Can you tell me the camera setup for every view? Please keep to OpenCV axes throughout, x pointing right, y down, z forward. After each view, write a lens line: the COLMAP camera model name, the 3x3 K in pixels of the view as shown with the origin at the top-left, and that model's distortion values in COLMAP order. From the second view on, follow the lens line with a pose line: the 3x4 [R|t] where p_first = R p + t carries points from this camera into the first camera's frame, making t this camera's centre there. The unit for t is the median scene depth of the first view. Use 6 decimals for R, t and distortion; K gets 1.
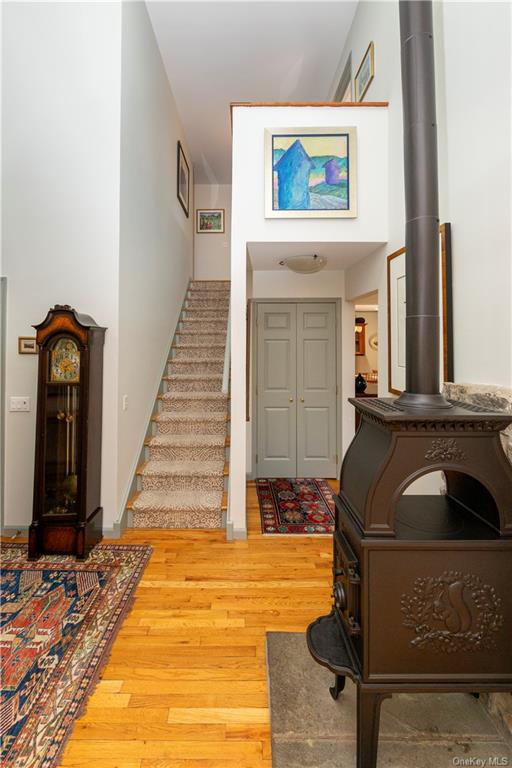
lens RADIAL K [[319.7, 0, 244.4], [0, 319.7, 337.6], [0, 0, 1]] dist [-0.002879, 0.001145]
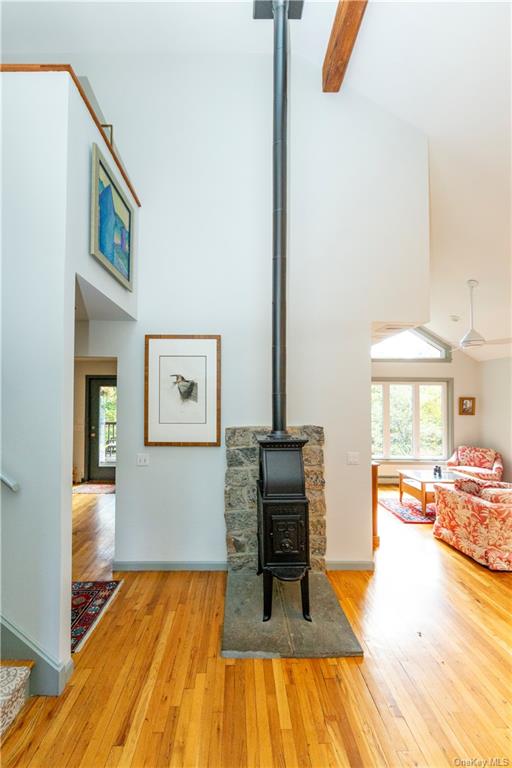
lens RADIAL K [[319.7, 0, 231.9], [0, 319.7, 393.1], [0, 0, 1]] dist [-0.002879, 0.001145]
pose [[0.003230, 0.023106, 0.999728, -0.811977], [-0.022505, 0.999482, -0.023027, -0.008402], [-0.999742, -0.022424, 0.003748, 0.692456]]
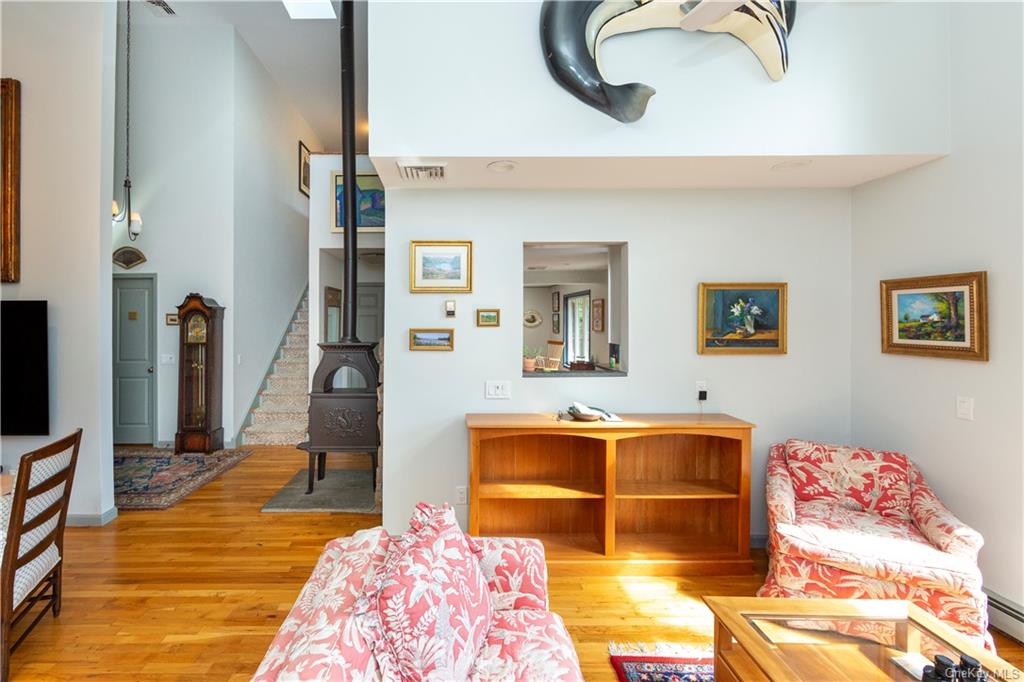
lens RADIAL K [[426.2, 0, 447.6], [0, 426.2, 319.1], [0, 0, 1]] dist [-0.002879, 0.001145]
pose [[0.999931, -0.005152, -0.010532, 0.682738], [0.005277, 0.999915, 0.011889, 0.007029], [0.010469, -0.011944, 0.999874, -1.060523]]
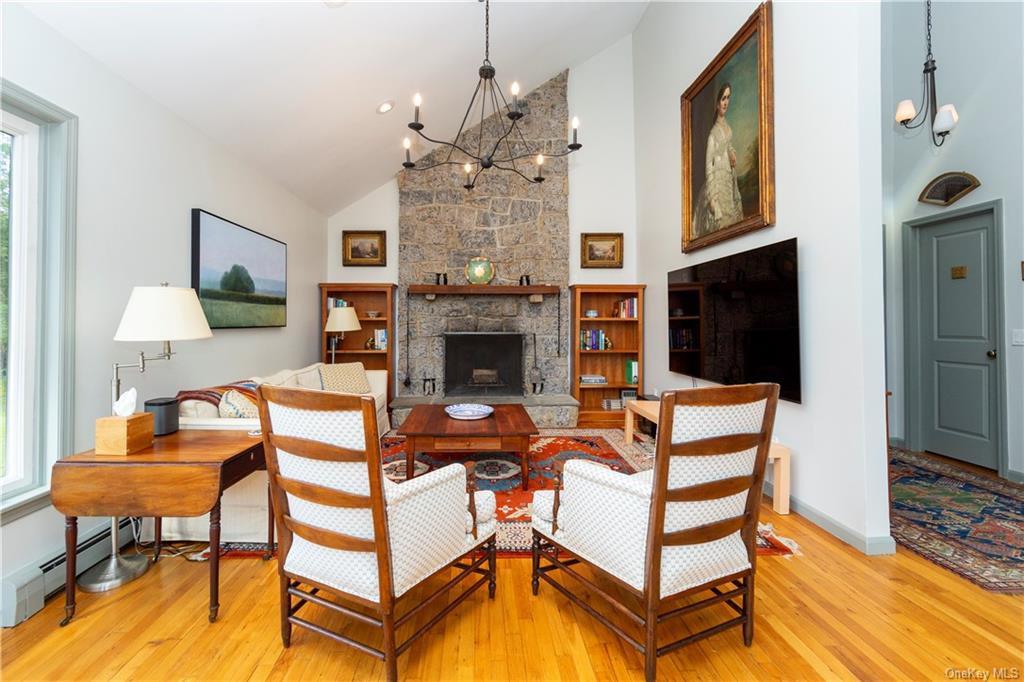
lens RADIAL K [[426.2, 0, 488.4], [0, 426.2, 316.6], [0, 0, 1]] dist [-0.002879, 0.001145]
pose [[0.031019, -0.018014, -0.999356, 0.468201], [0.021620, 0.999616, -0.017347, 0.157586], [0.999285, -0.021068, 0.031397, -0.566546]]
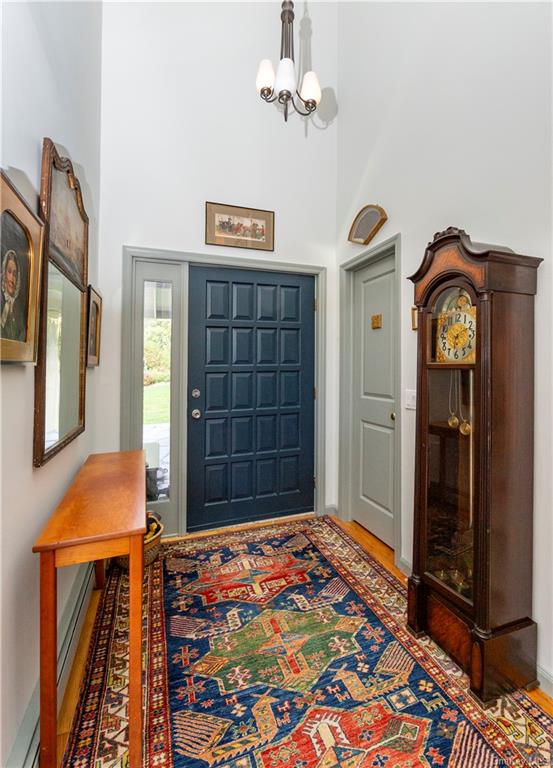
lens RADIAL K [[345.8, 0, 270.4], [0, 345.8, 363.8], [0, 0, 1]] dist [-0.000308, 0.000146]
pose [[0.329094, -0.009087, -0.944254, -0.081069], [0.021692, 0.999763, -0.002061, 0.136298], [0.944048, -0.019804, 0.329213, 0.488414]]
